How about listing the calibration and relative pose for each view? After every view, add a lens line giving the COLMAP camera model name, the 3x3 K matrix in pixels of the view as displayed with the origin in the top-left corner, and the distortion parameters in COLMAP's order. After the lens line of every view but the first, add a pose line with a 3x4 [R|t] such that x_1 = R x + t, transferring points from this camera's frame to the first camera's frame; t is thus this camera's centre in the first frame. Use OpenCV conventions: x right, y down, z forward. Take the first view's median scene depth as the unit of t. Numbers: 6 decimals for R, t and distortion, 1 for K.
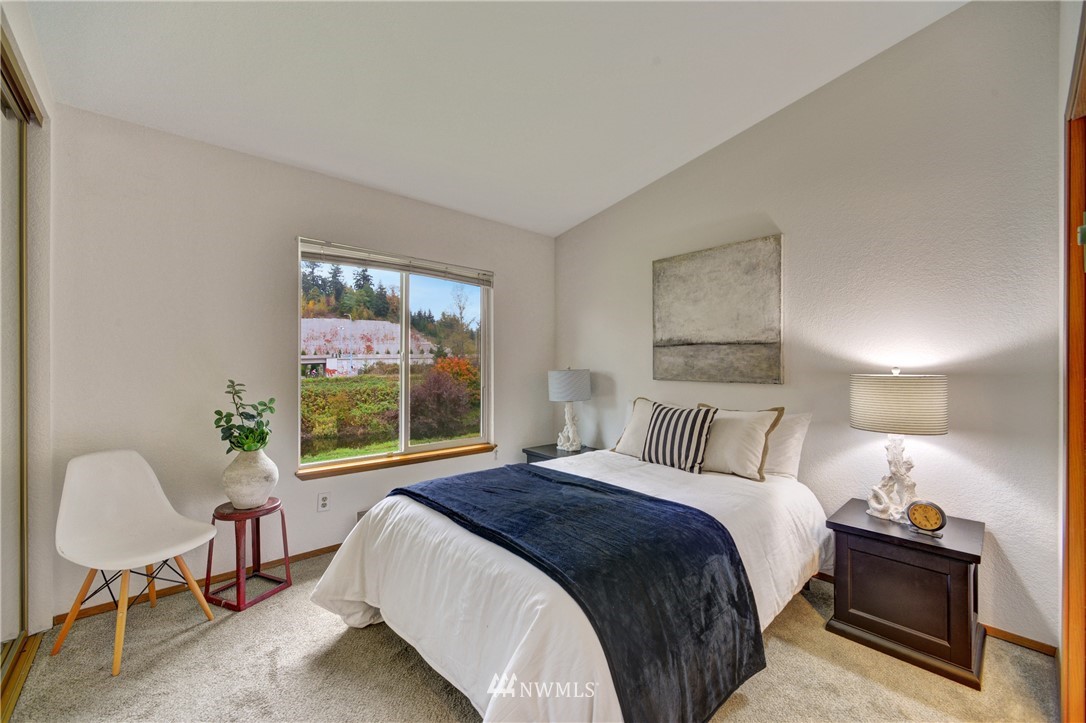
lens RADIAL K [[433.2, 0, 536.0], [0, 433.2, 363.3], [0, 0, 1]] dist [-0.008191, 0.000828]
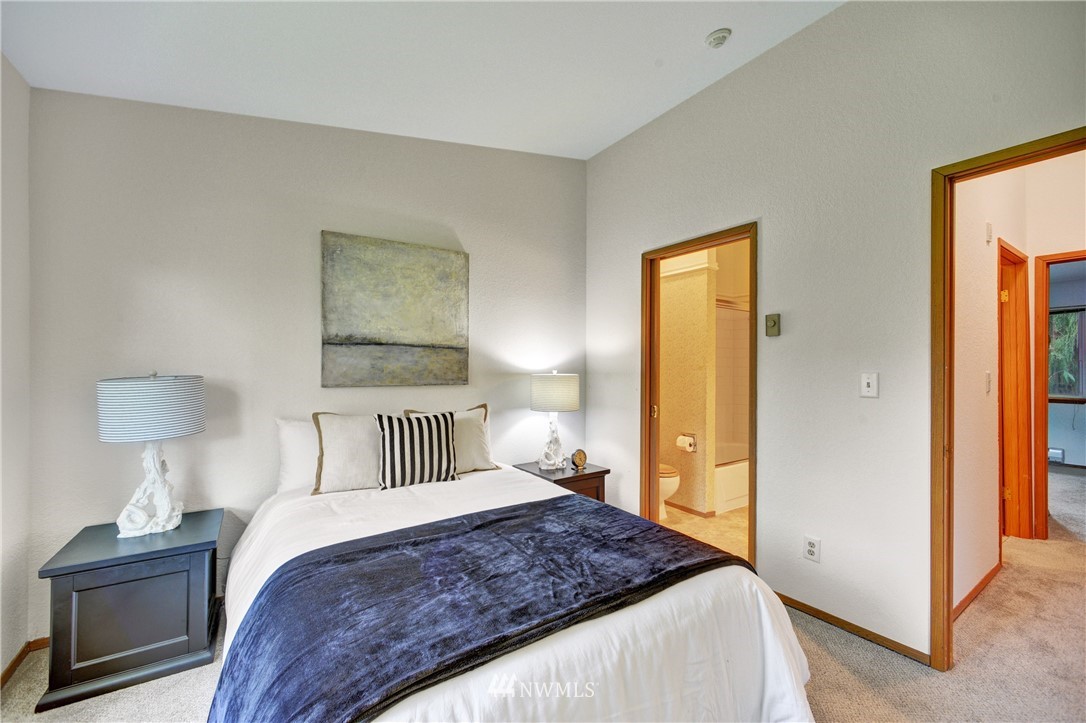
lens RADIAL K [[433.2, 0, 545.7], [0, 433.2, 360.2], [0, 0, 1]] dist [-0.008191, 0.000828]
pose [[0.113901, 0.021338, 0.993263, -0.487320], [0.000042, 0.999769, -0.021483, 0.007457], [-0.993492, 0.002489, 0.113873, 0.596855]]
